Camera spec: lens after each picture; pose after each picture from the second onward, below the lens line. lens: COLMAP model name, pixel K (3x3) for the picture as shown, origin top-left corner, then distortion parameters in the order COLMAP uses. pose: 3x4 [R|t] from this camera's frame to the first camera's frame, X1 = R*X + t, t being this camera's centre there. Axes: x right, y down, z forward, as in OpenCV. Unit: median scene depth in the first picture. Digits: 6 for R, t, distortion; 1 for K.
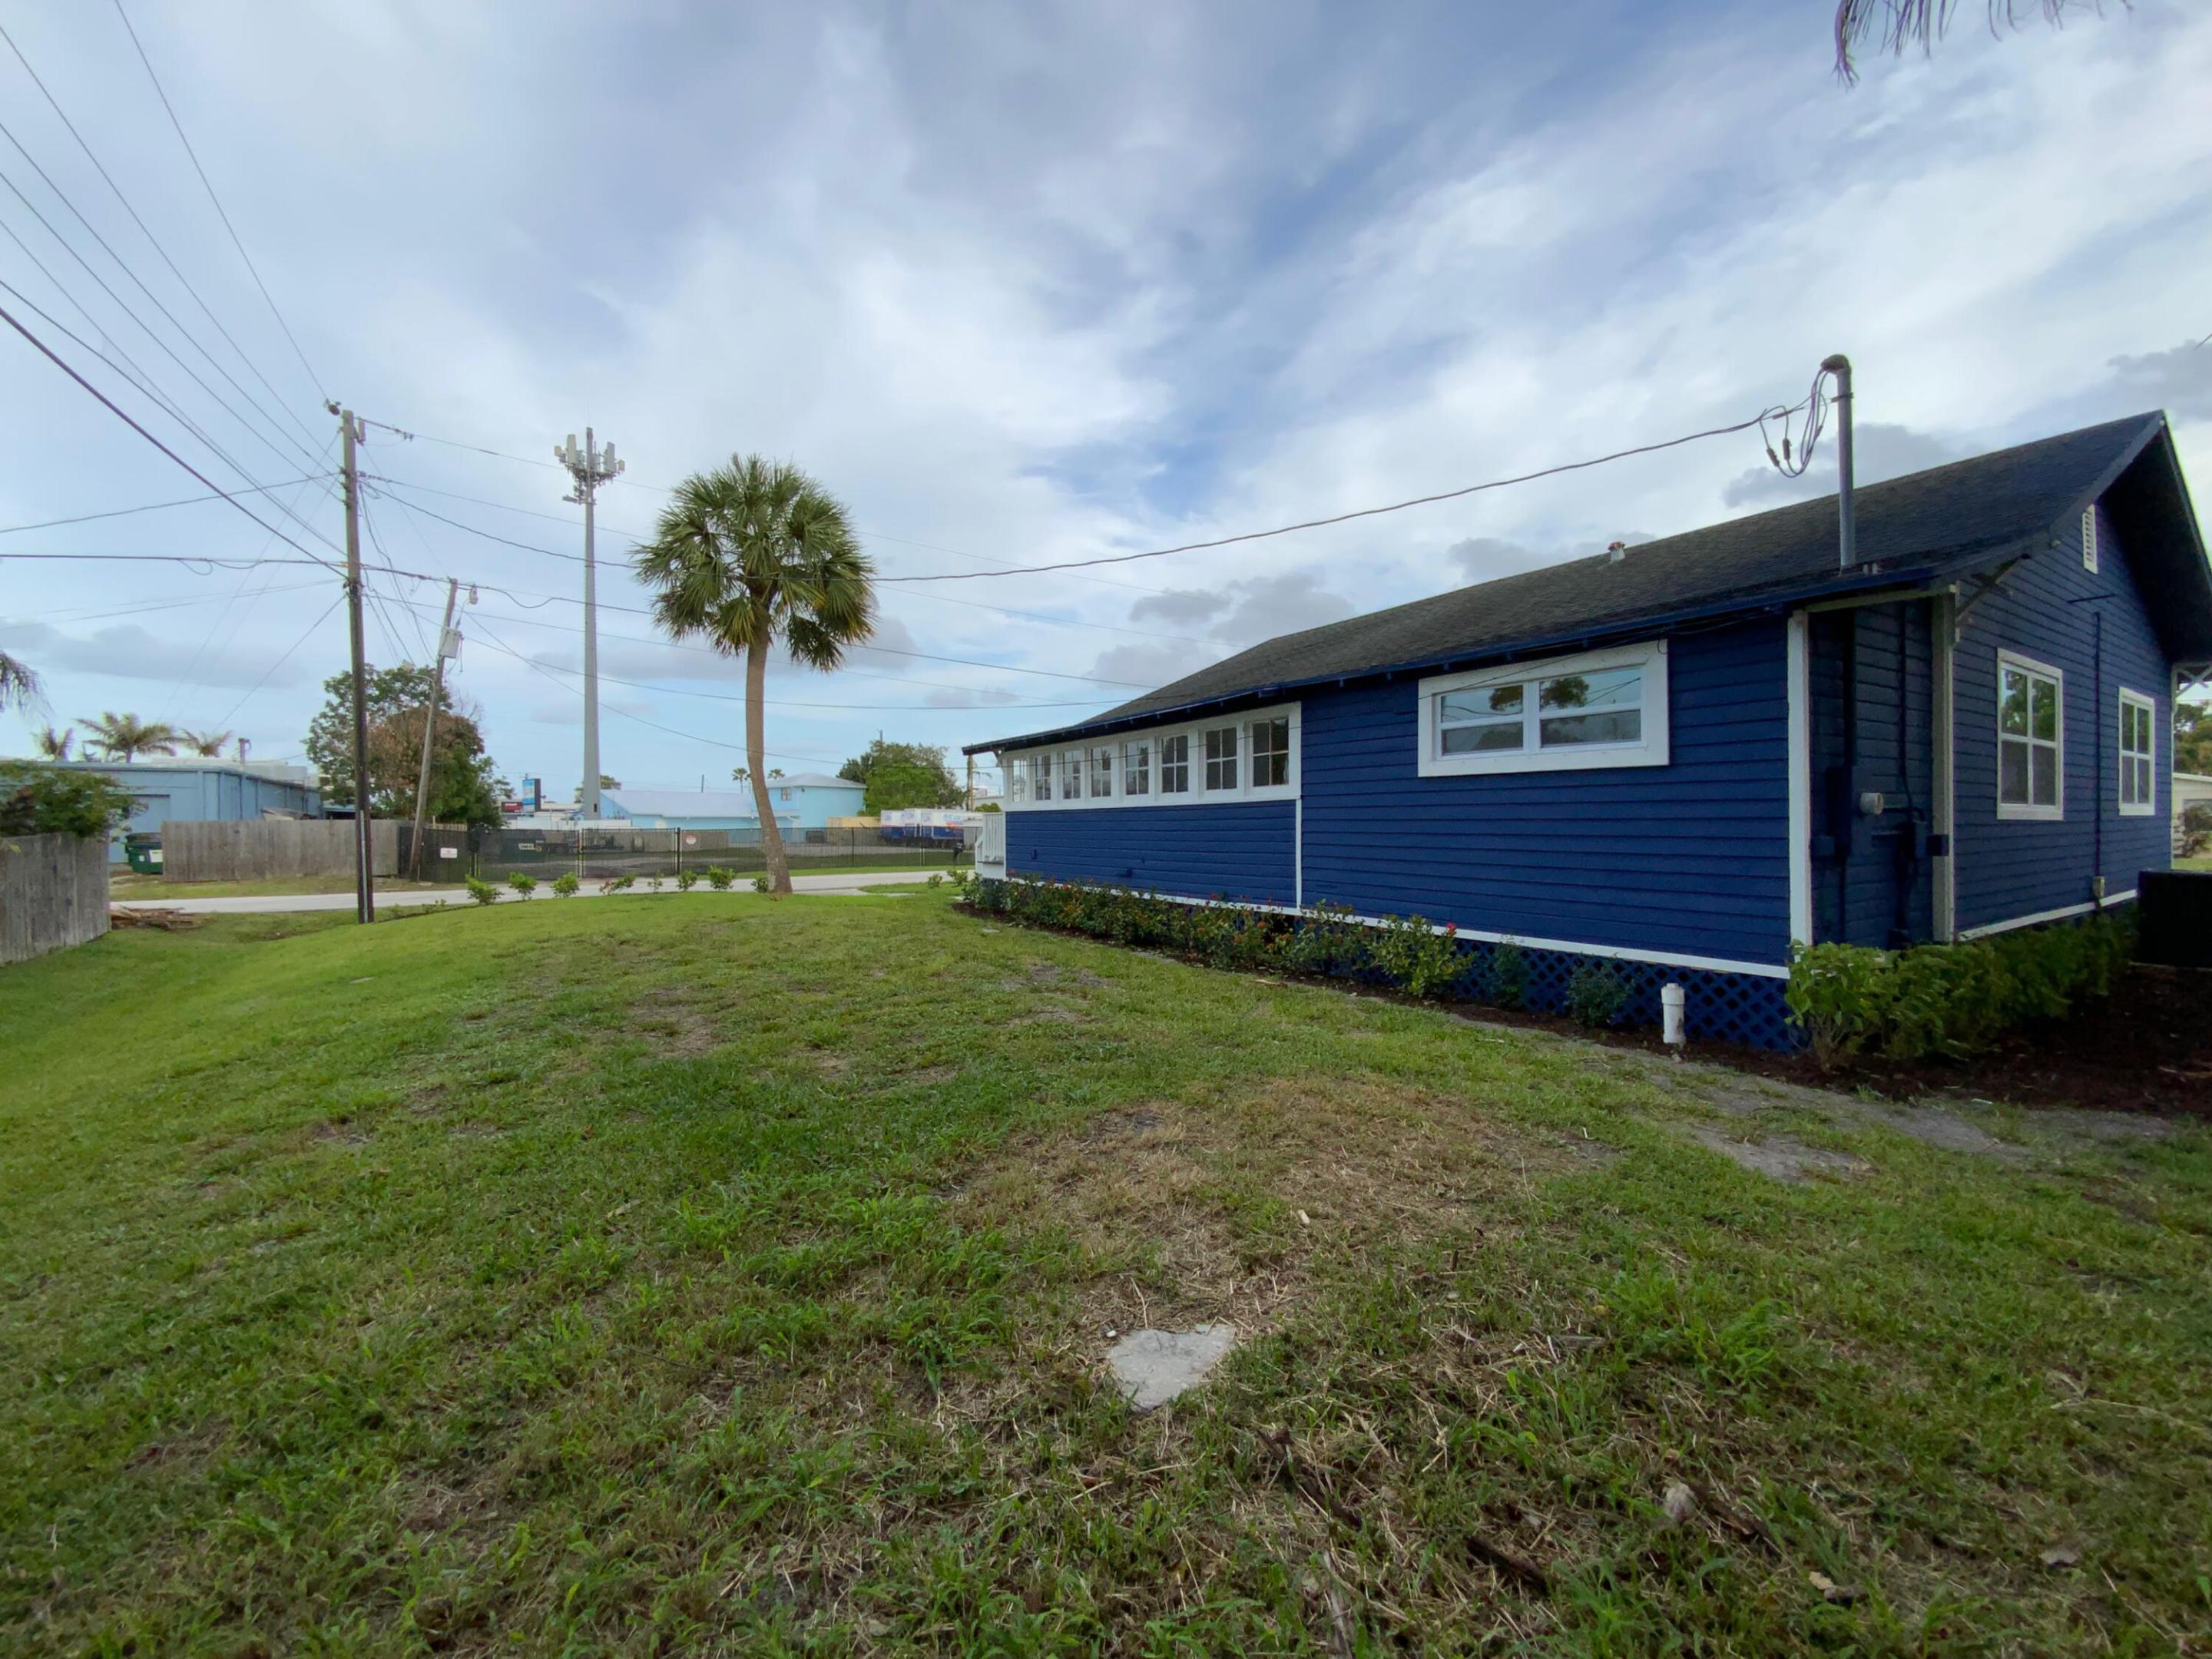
lens RADIAL K [[926.3, 0, 1121.4], [0, 926.3, 835.6], [0, 0, 1]] dist [-0.003871, -0.002005]
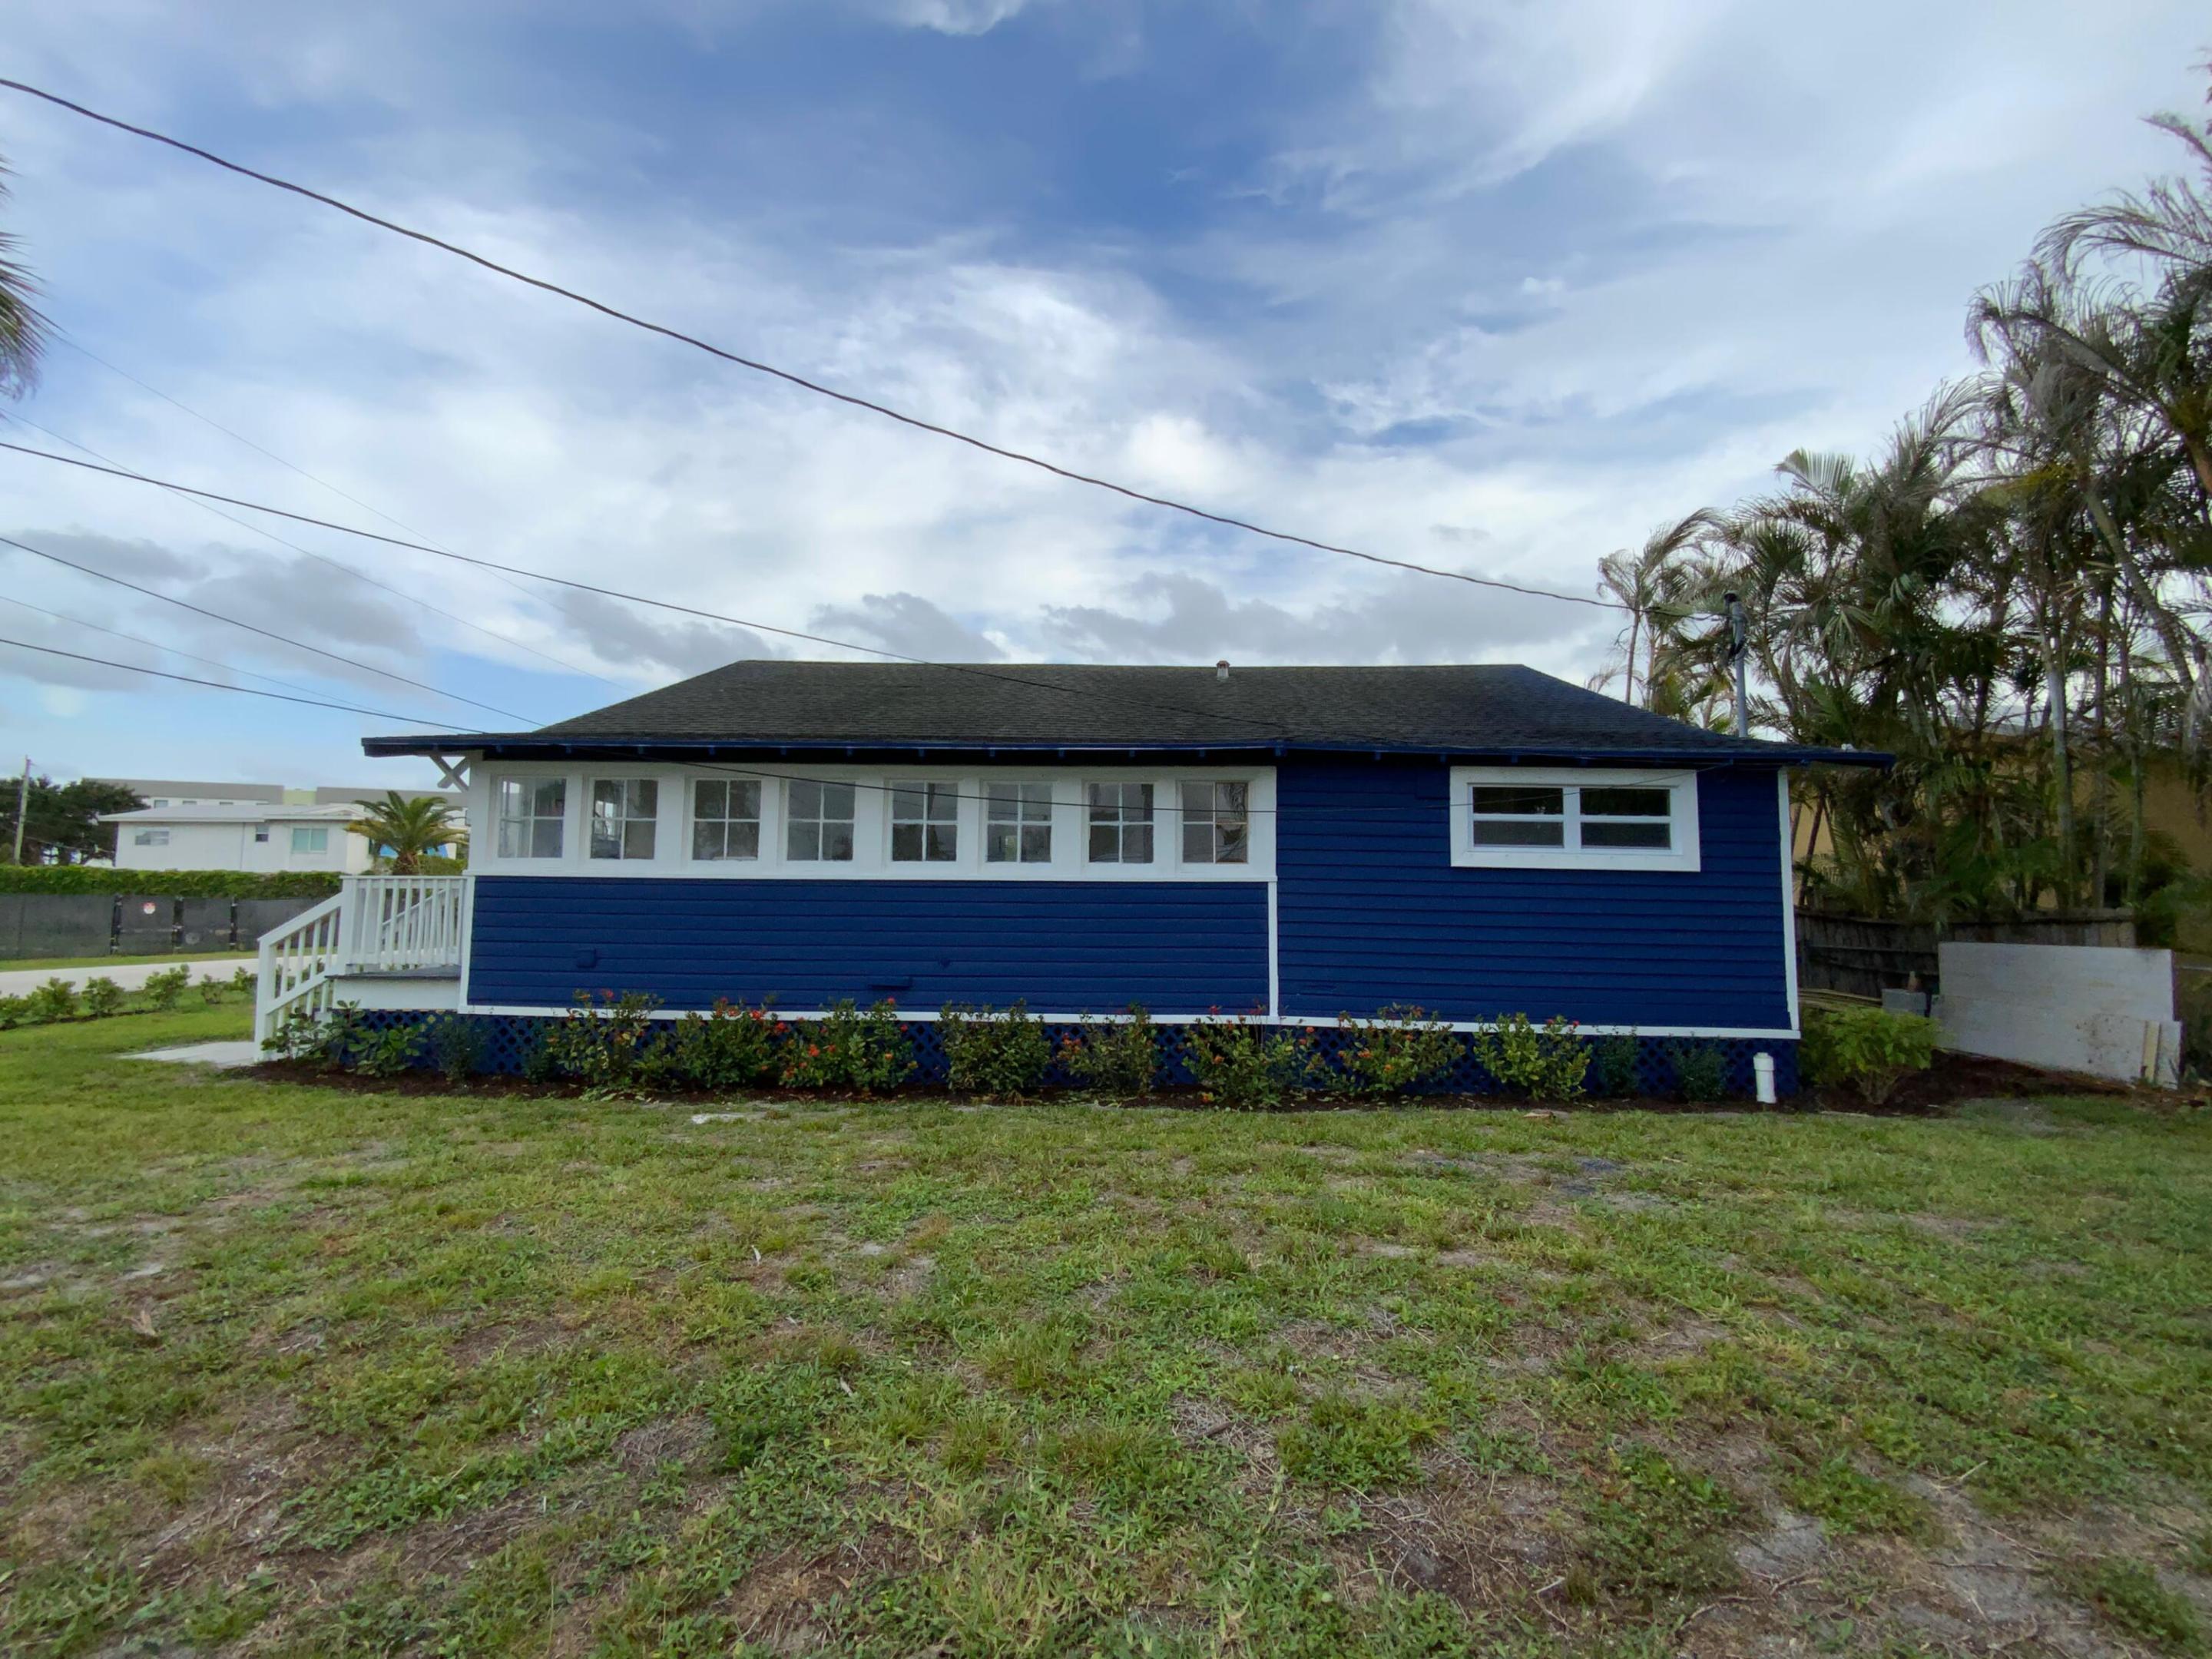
lens RADIAL K [[926.3, 0, 1107.8], [0, 926.3, 807.4], [0, 0, 1]] dist [-0.003871, -0.002005]
pose [[0.548400, 0.104485, 0.829663, -0.553413], [-0.005396, 0.992585, -0.121436, -0.004509], [-0.836199, 0.062119, 0.544897, 0.628824]]
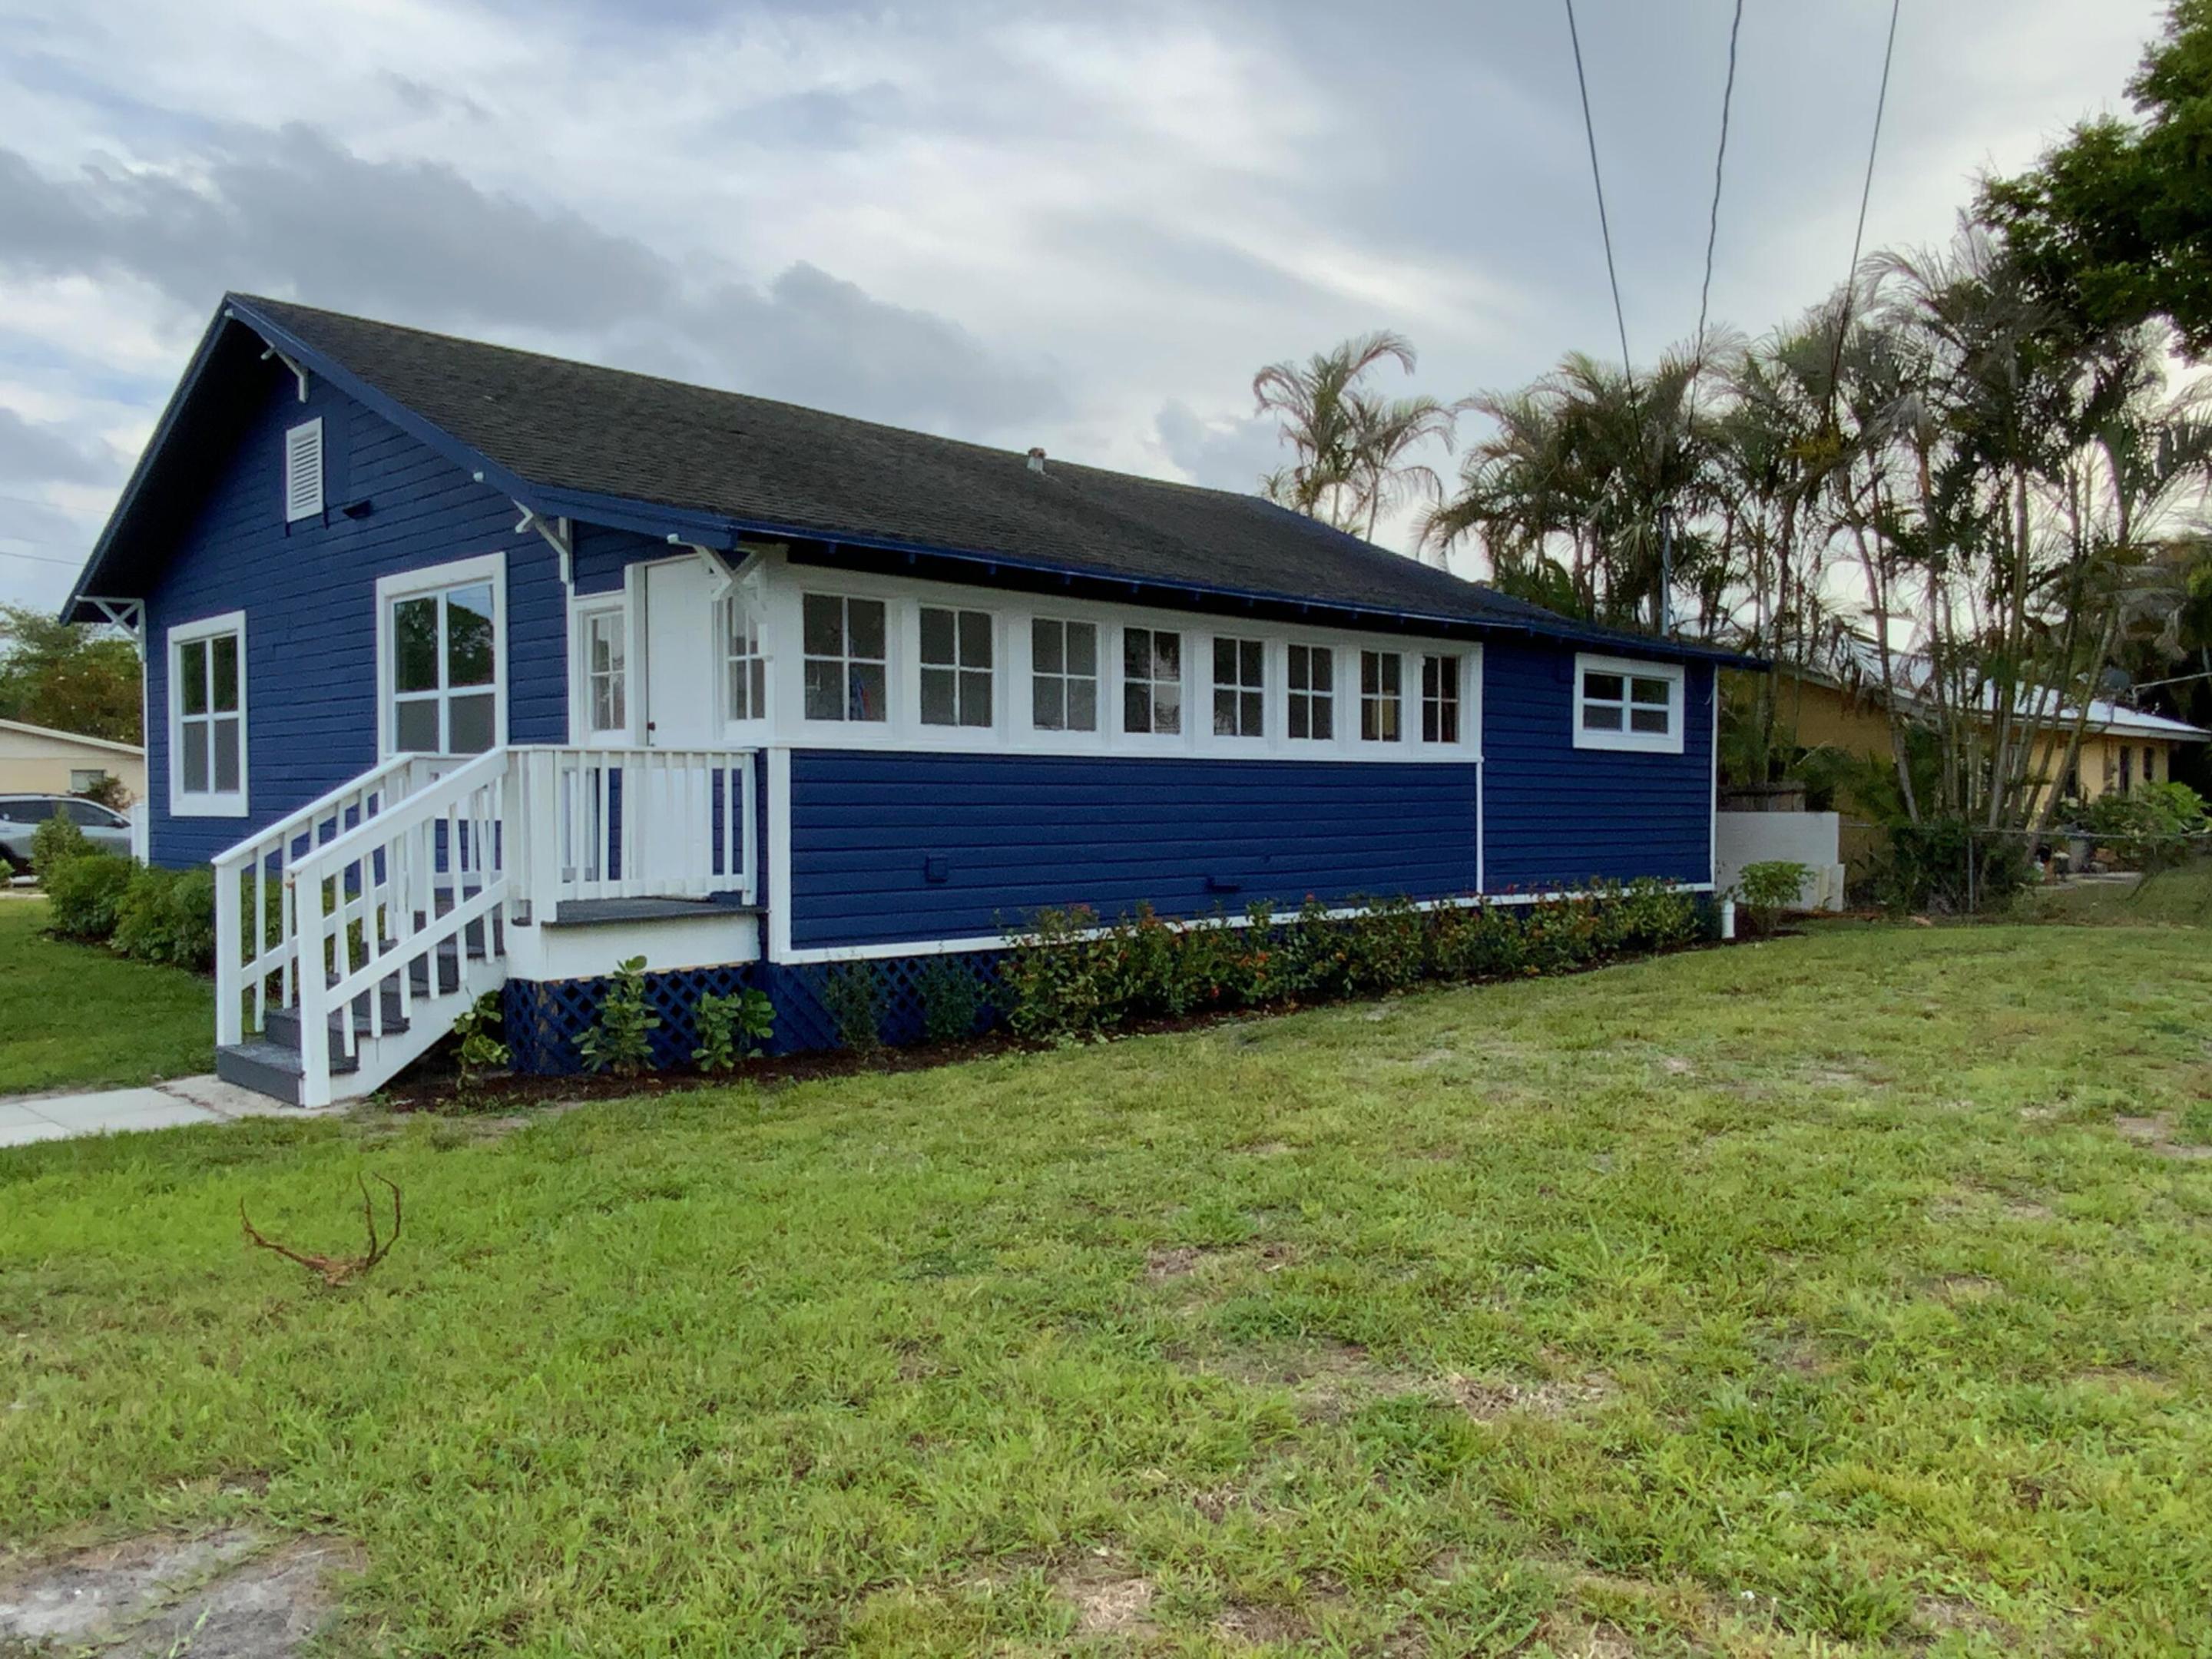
lens RADIAL K [[1611.6, 0, 1108.5], [0, 1611.6, 842.1], [0, 0, 1]] dist [0.026992, -0.007160]
pose [[-0.209075, -0.023802, 0.977610, -1.067899], [0.012133, 0.999564, 0.026931, -0.011119], [-0.977824, 0.017492, -0.208695, 1.526132]]
